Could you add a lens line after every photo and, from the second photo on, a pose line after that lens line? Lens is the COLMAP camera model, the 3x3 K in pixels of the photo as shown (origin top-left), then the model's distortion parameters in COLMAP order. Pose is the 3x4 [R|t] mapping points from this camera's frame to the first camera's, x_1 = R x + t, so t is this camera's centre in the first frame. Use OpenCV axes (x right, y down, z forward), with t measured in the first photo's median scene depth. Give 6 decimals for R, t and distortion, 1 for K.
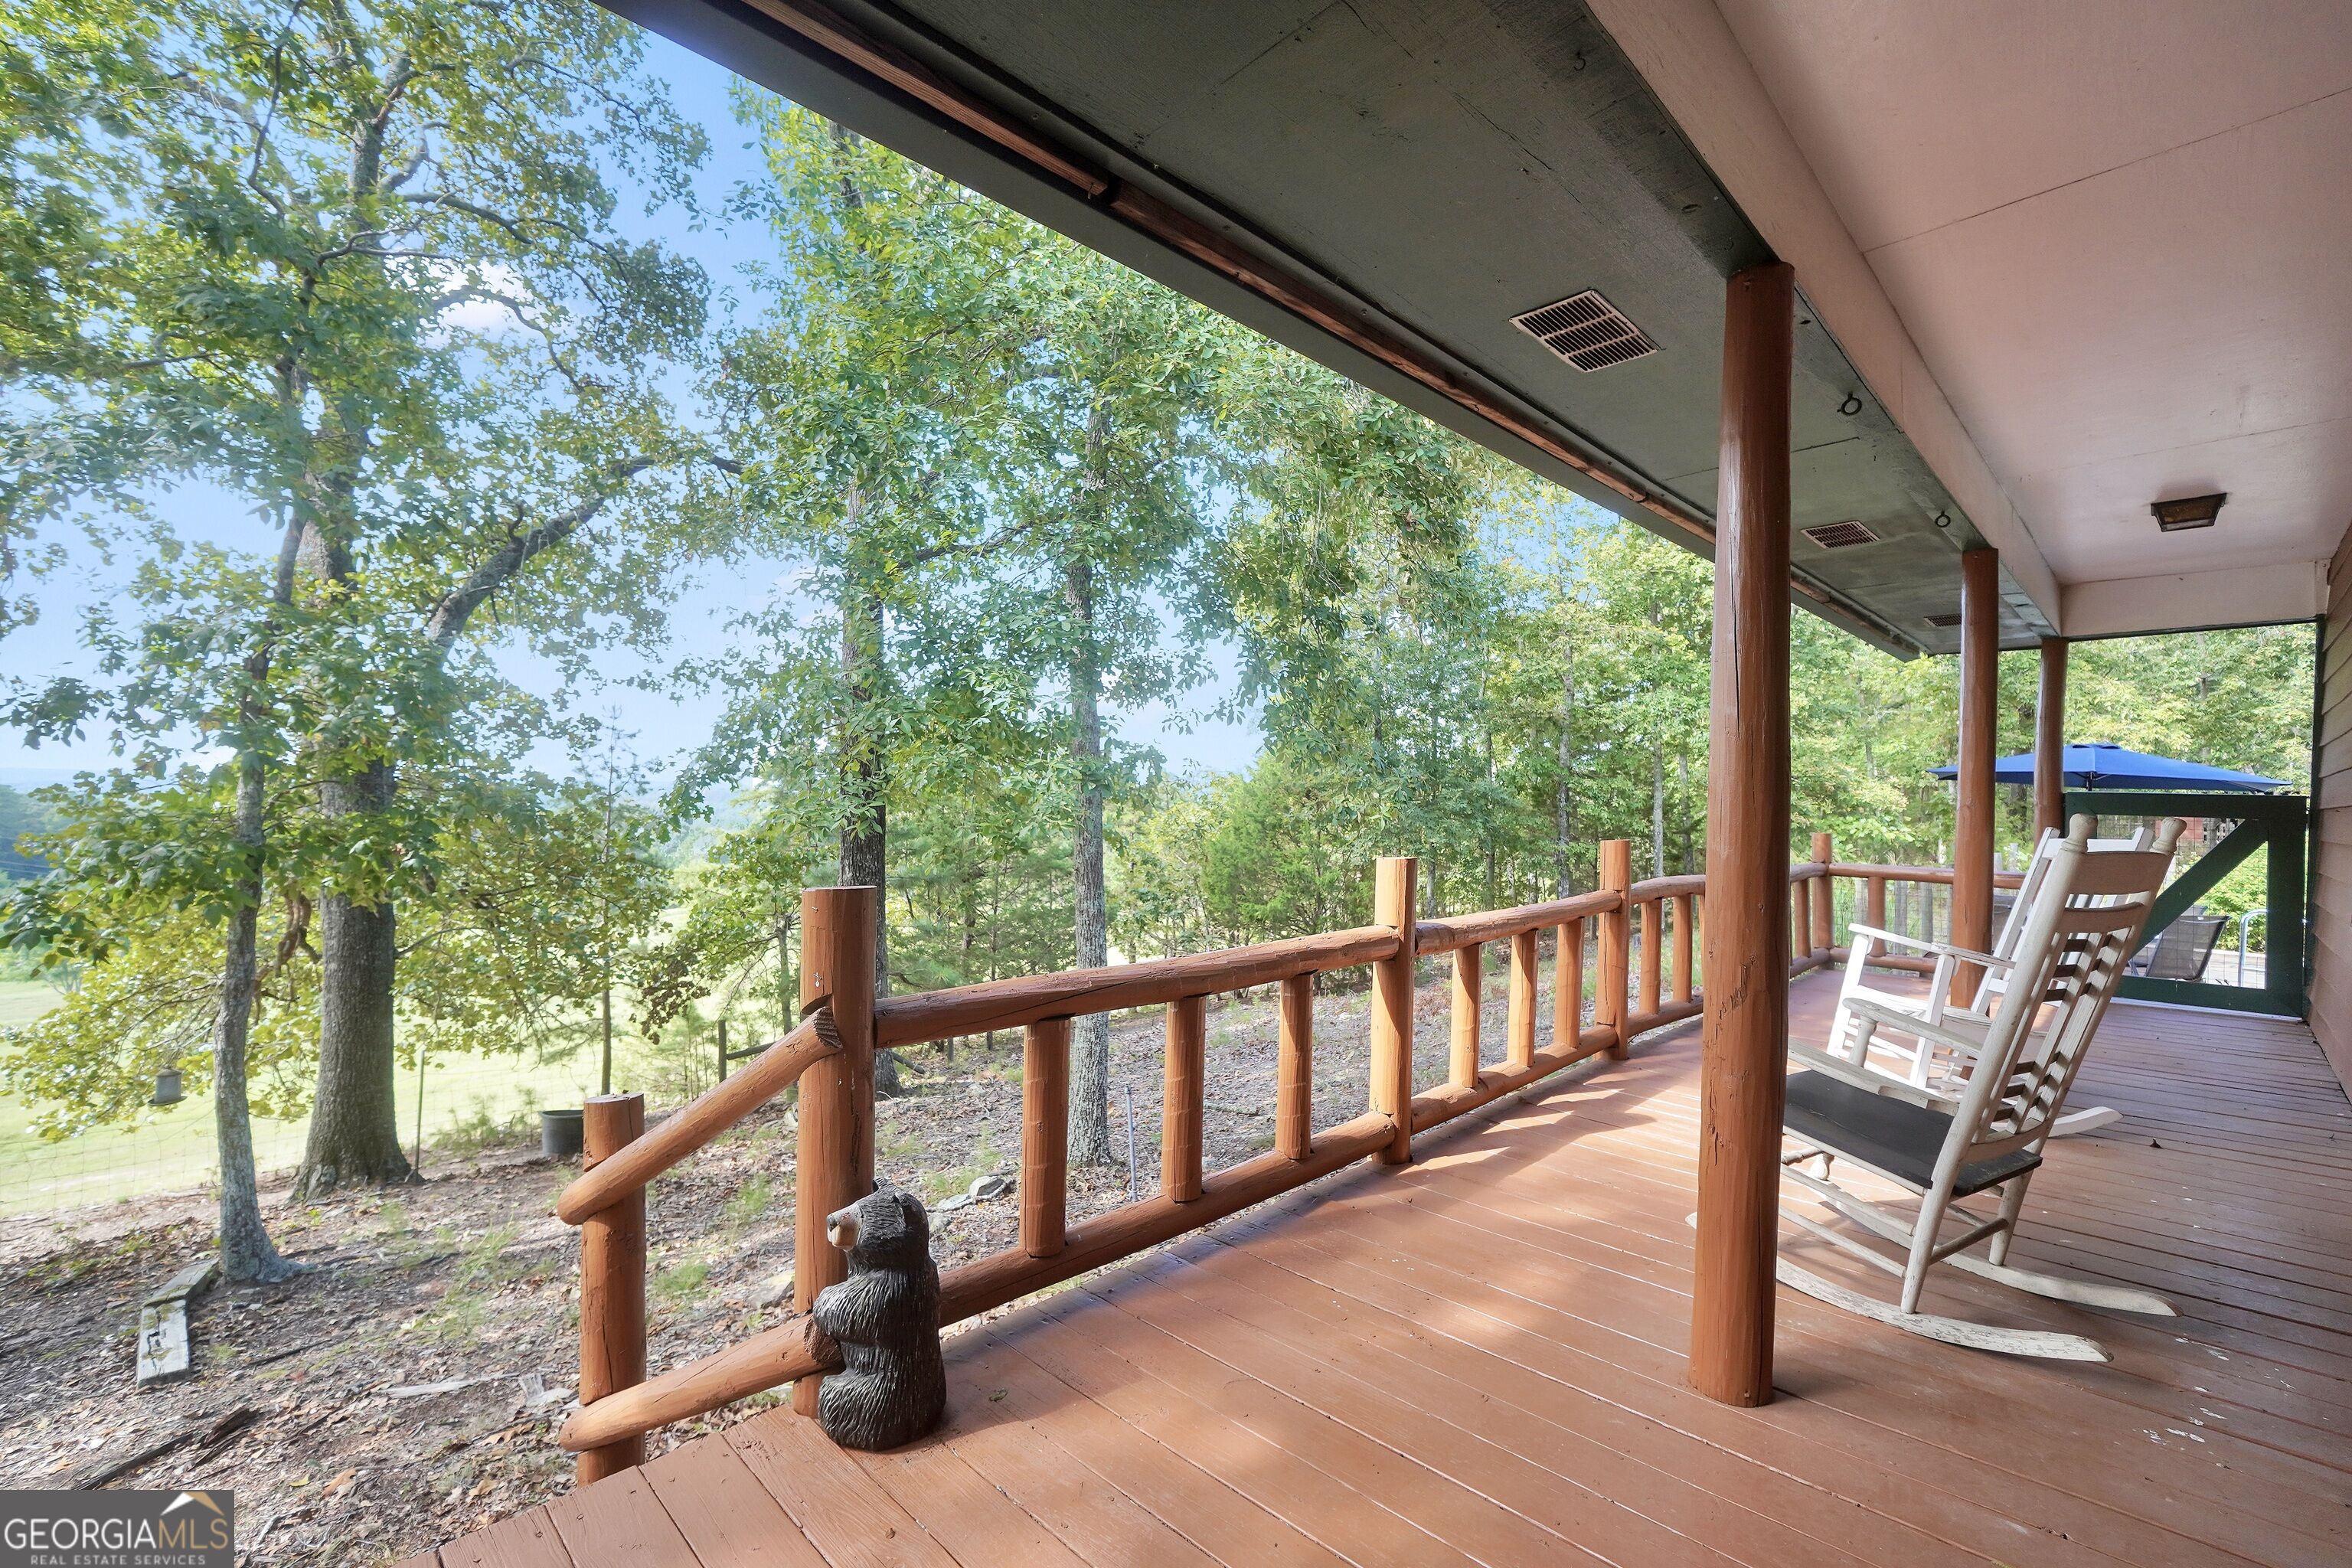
lens RADIAL K [[990.4, 0, 1176.0], [0, 990.4, 784.0], [0, 0, 1]] dist [-0.020879, 0.009098]
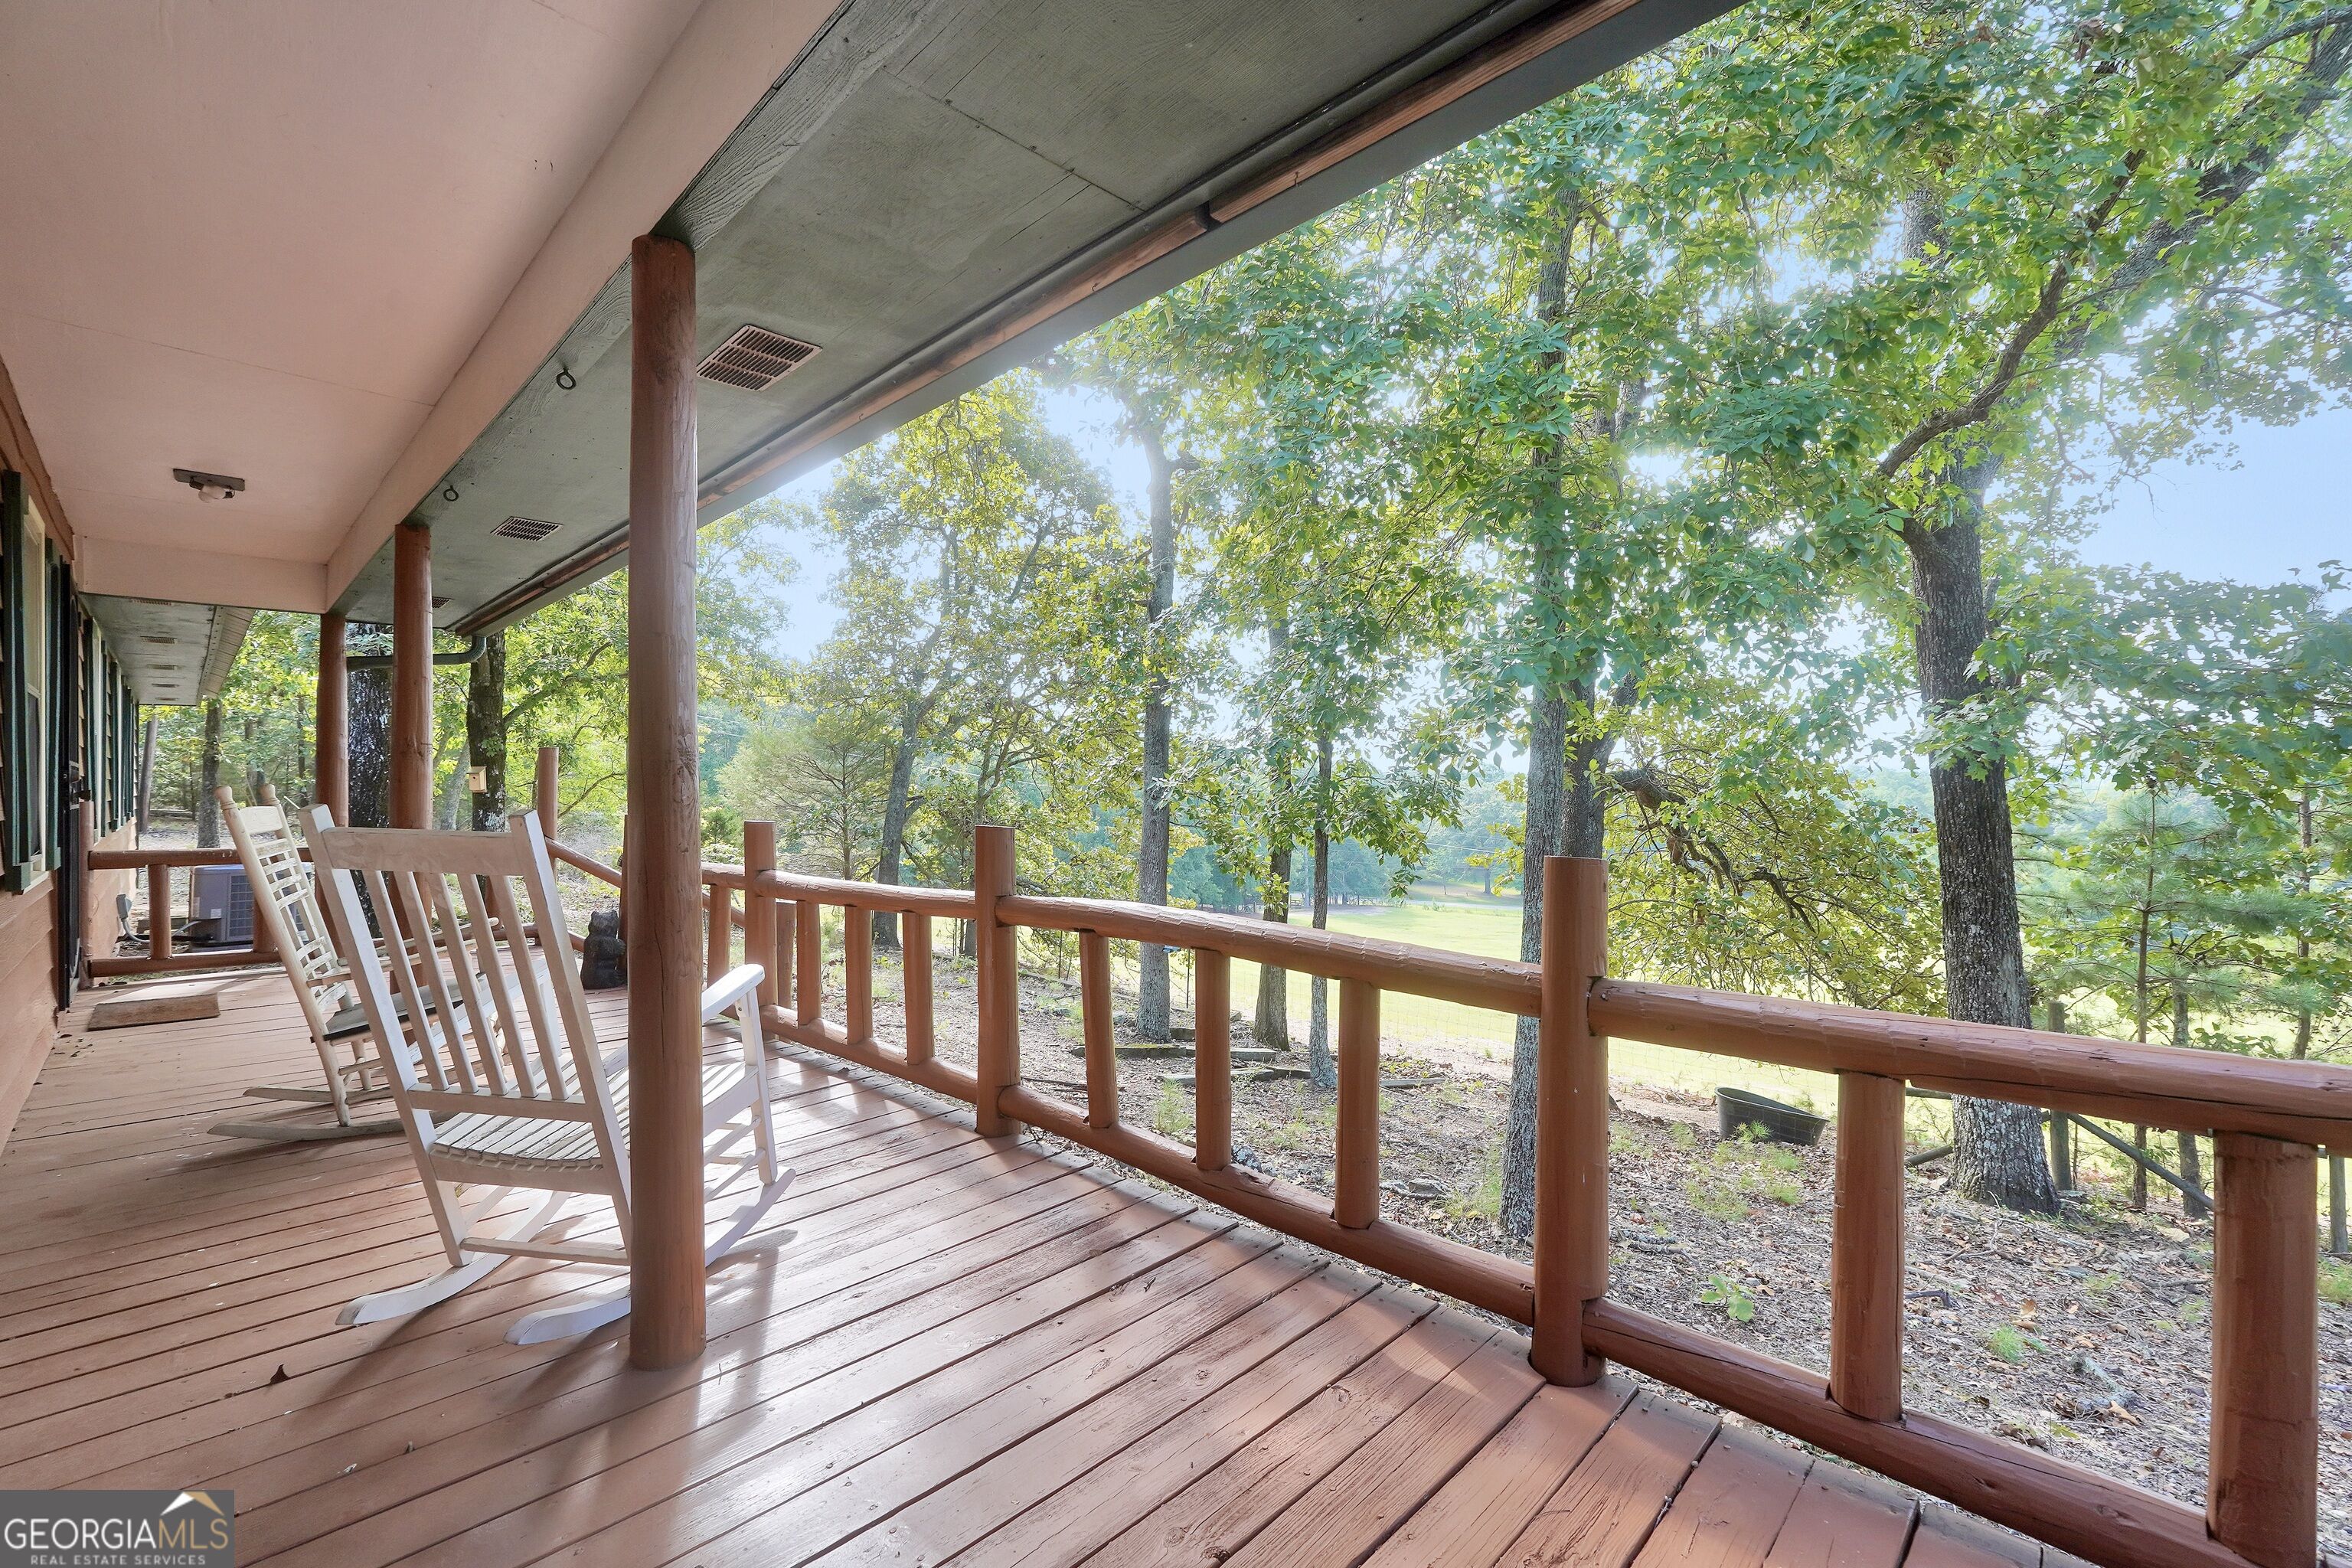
lens RADIAL K [[990.4, 0, 1176.0], [0, 990.4, 784.0], [0, 0, 1]] dist [-0.020879, 0.009098]
pose [[0.021808, -0.008007, -0.999730, 0.872247], [0.035107, 0.999357, -0.007239, 0.063130], [0.999146, -0.034940, 0.022075, 0.919897]]
